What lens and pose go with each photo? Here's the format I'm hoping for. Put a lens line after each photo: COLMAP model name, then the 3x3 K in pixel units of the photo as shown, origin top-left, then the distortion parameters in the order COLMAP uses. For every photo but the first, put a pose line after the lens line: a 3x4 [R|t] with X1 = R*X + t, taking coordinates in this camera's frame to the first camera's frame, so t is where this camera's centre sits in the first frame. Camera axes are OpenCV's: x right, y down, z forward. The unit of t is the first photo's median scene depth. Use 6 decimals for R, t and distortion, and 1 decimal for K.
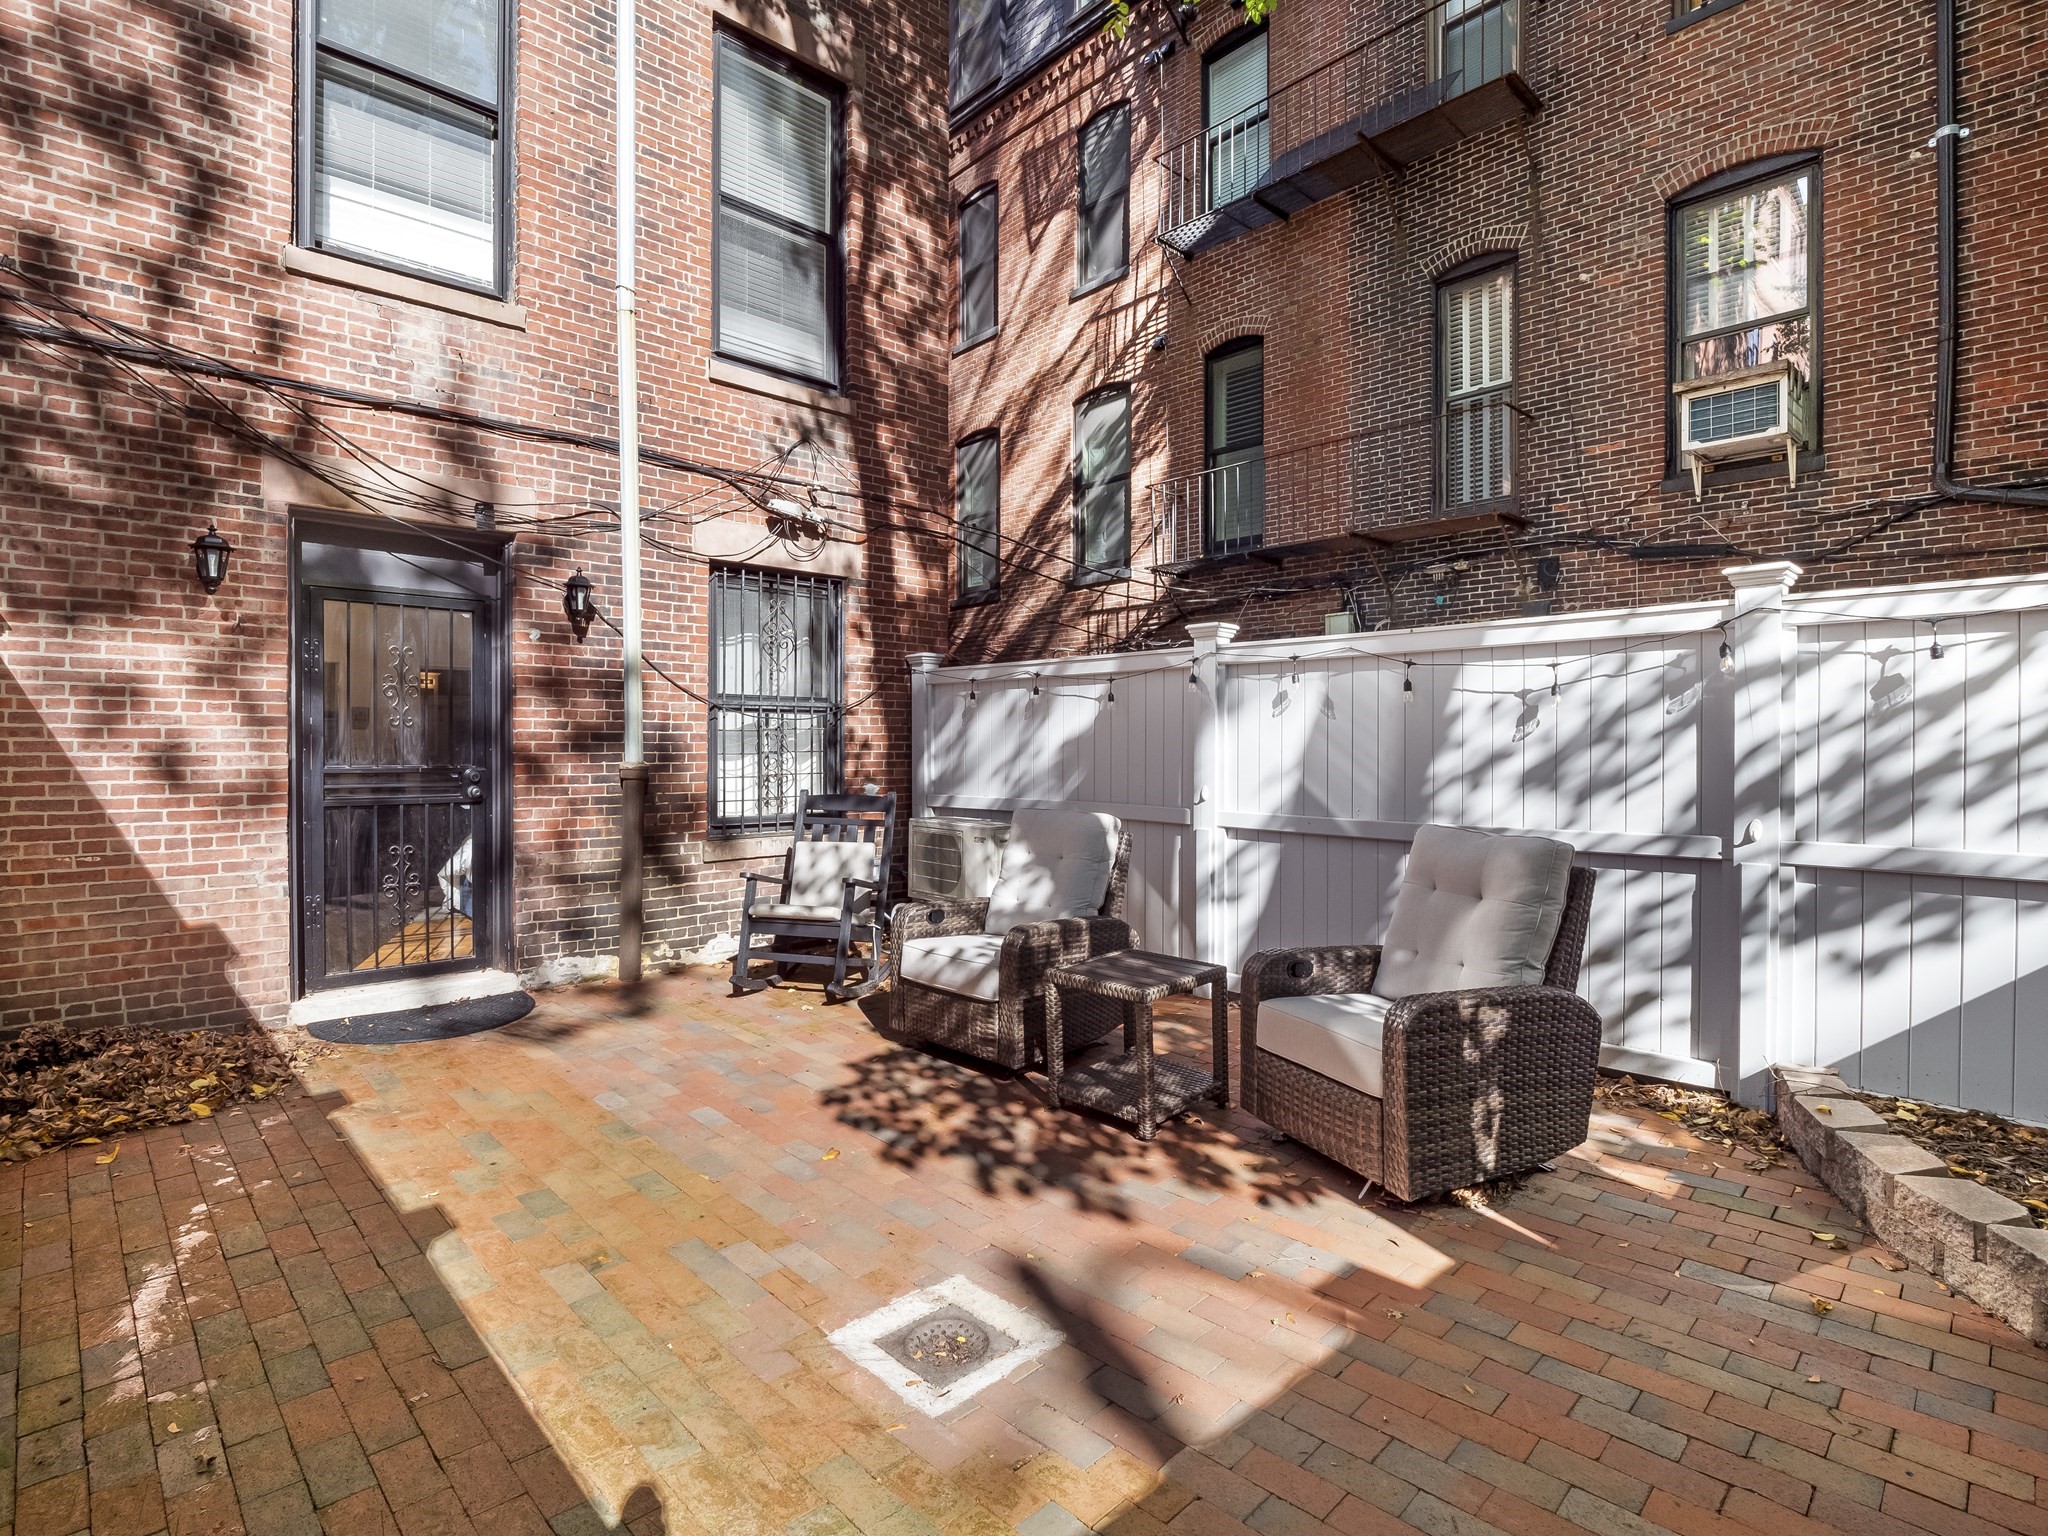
lens RADIAL K [[1005.7, 0, 978.4], [0, 1005.7, 752.0], [0, 0, 1]] dist [-0.001498, -0.000219]
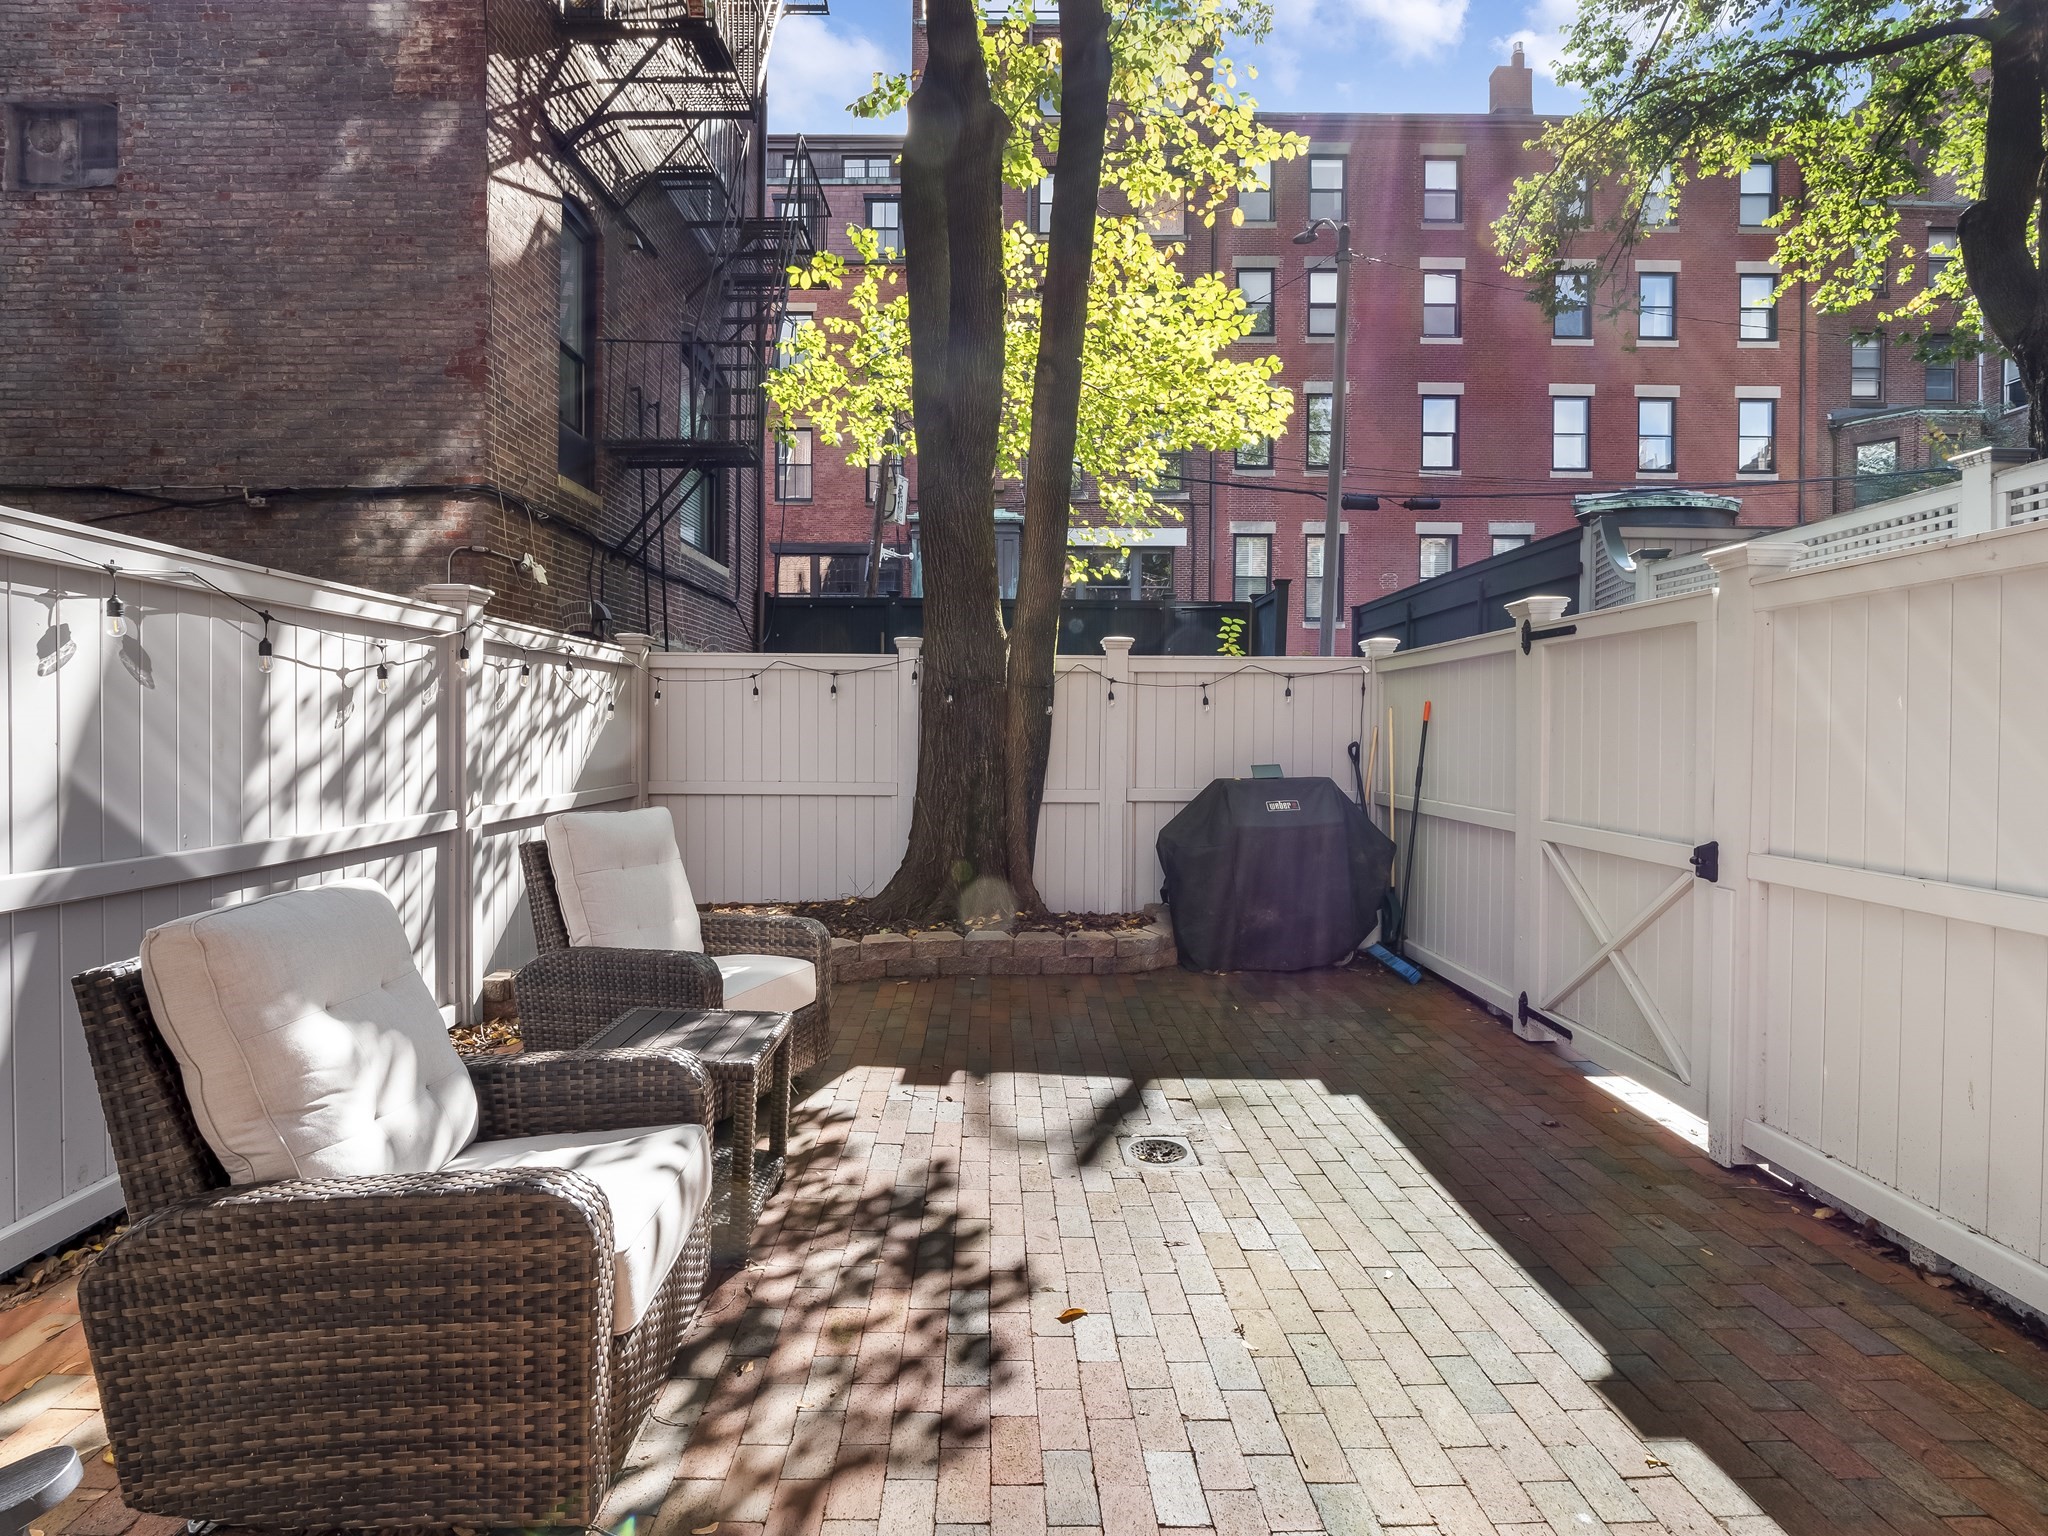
lens RADIAL K [[1035.1, 0, 994.1], [0, 1035.1, 761.6], [0, 0, 1]] dist [-0.002478, -0.008426]
pose [[-0.748906, -0.027642, 0.662100, -0.460117], [-0.006458, 0.999387, 0.034418, -0.015583], [-0.662645, 0.021500, -0.748625, 1.273254]]
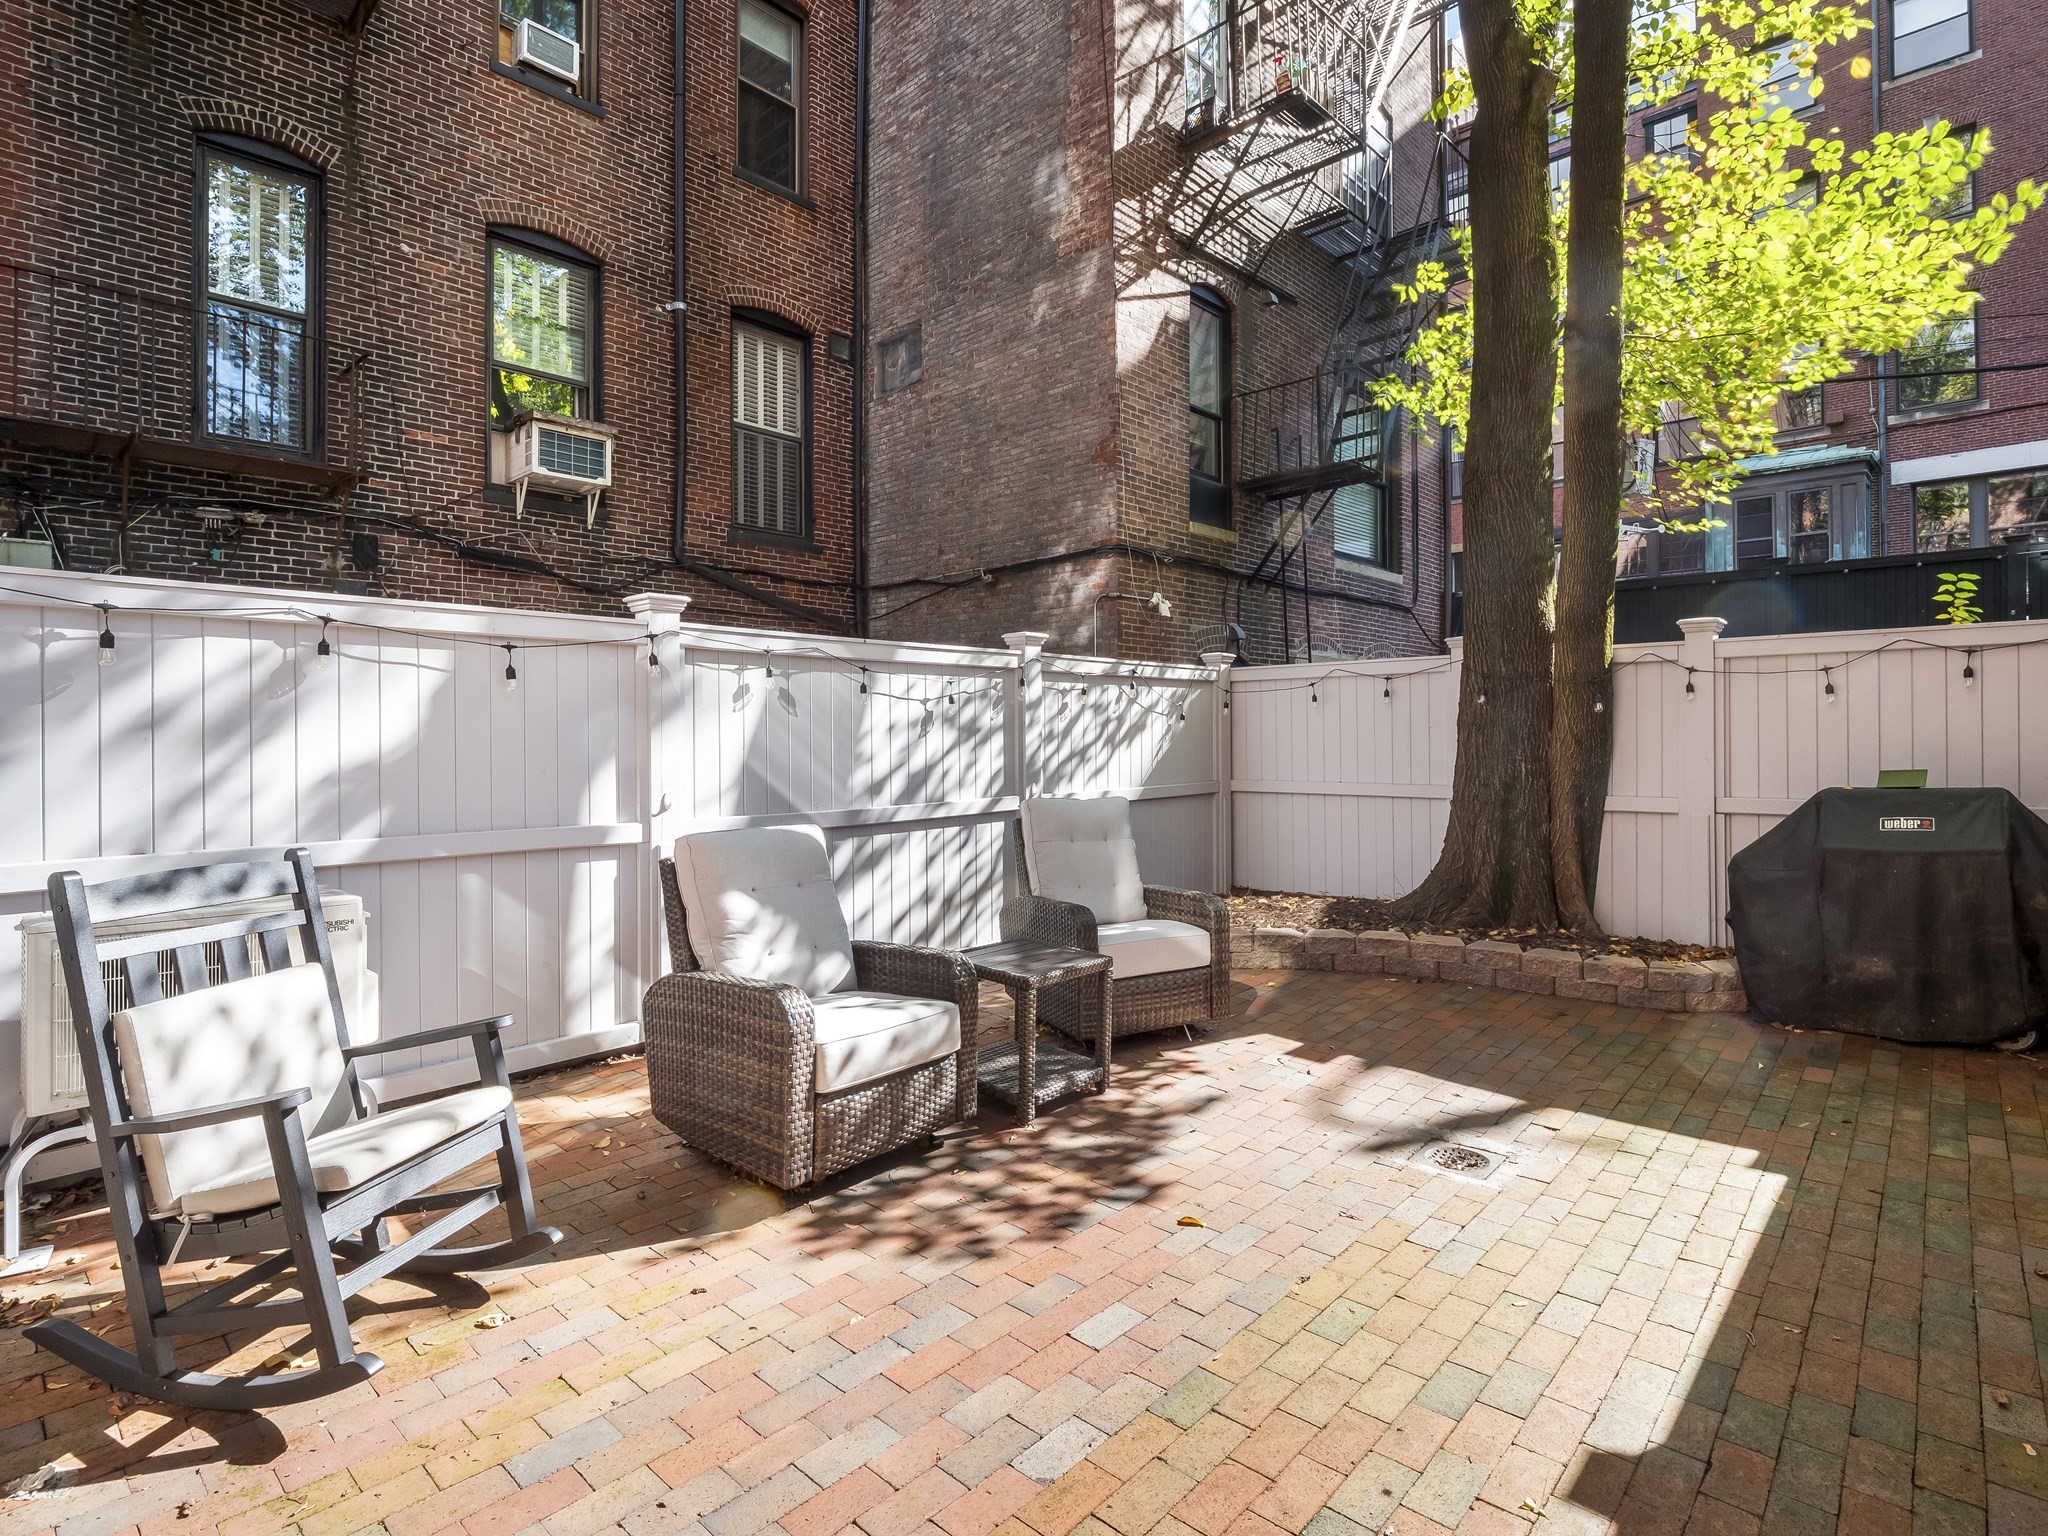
lens RADIAL K [[1035.1, 0, 994.1], [0, 1035.1, 761.6], [0, 0, 1]] dist [-0.002478, -0.008426]
pose [[-0.068340, -0.025489, 0.997336, -0.790996], [0.012506, 0.999573, 0.026403, -0.013781], [-0.997584, 0.014277, -0.067992, 0.988958]]
